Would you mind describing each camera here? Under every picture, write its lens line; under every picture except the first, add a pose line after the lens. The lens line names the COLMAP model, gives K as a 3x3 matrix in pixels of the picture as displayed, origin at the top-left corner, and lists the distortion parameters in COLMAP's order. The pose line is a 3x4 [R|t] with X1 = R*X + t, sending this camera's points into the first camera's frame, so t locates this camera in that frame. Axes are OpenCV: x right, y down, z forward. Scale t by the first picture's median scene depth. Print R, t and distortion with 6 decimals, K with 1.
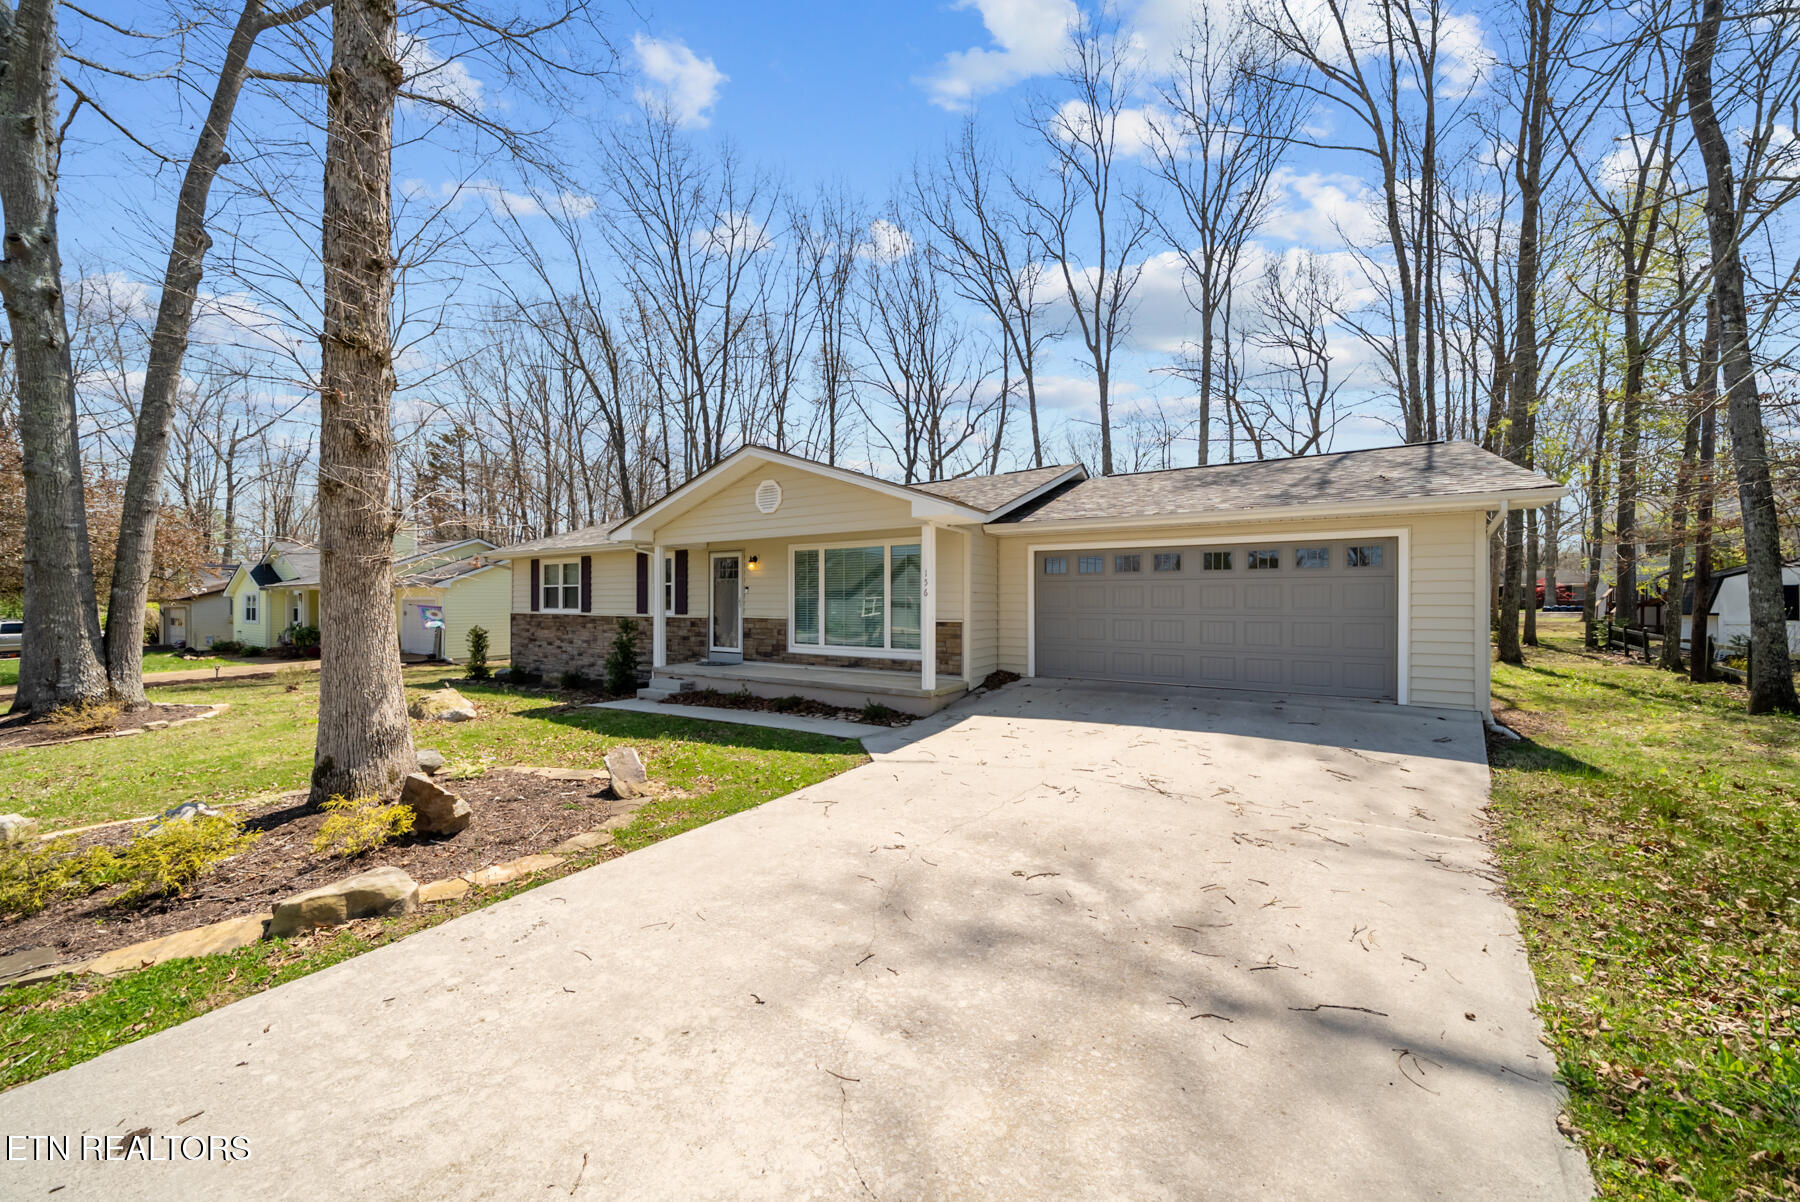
lens RADIAL K [[620.8, 0, 899.3], [0, 620.8, 601.3], [0, 0, 1]] dist [-0.003655, -0.000409]
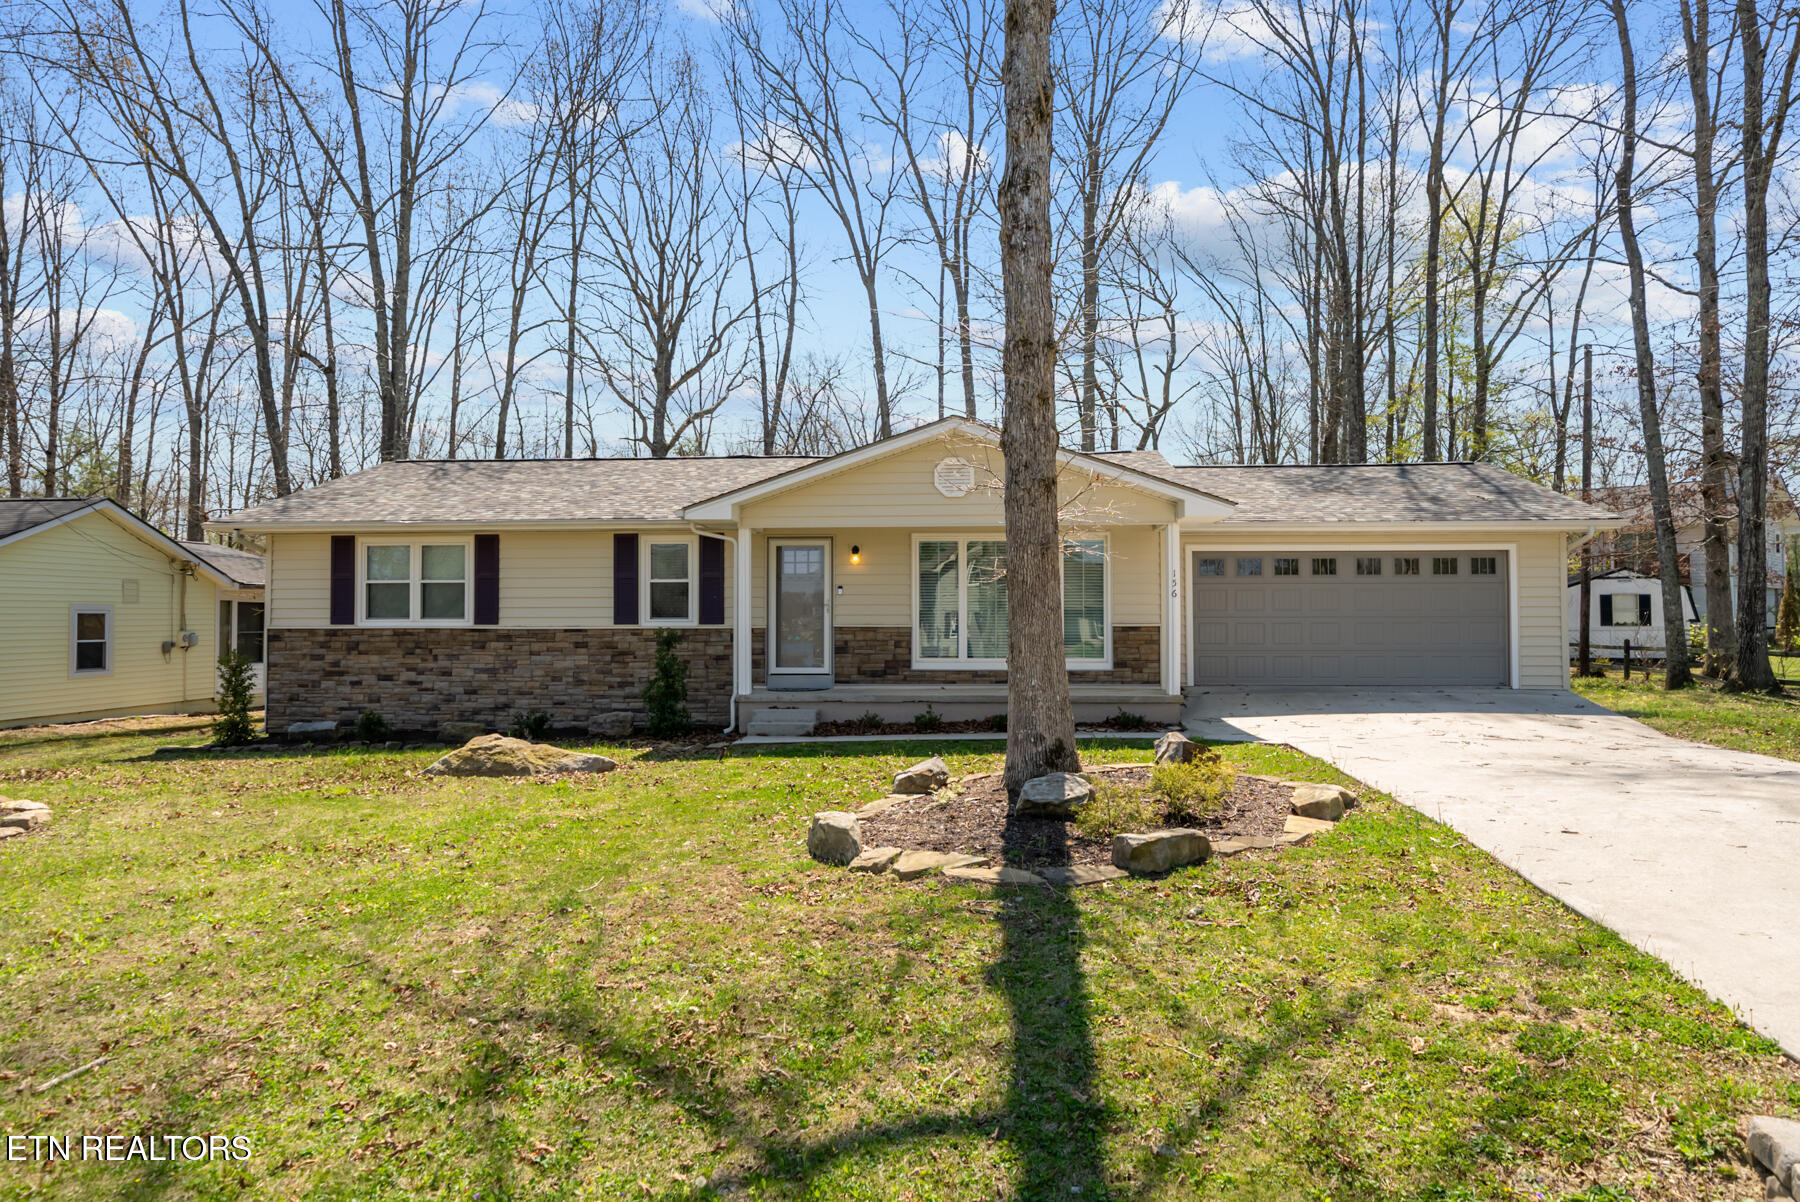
lens RADIAL K [[1106.0, 0, 901.1], [0, 1106.0, 600.2], [0, 0, 1]] dist [0.000128, 0.000013]
pose [[0.882237, 0.008071, 0.470736, -0.828563], [0.003210, 0.999727, -0.023157, 0.026192], [-0.470794, 0.021941, 0.881970, -0.228214]]
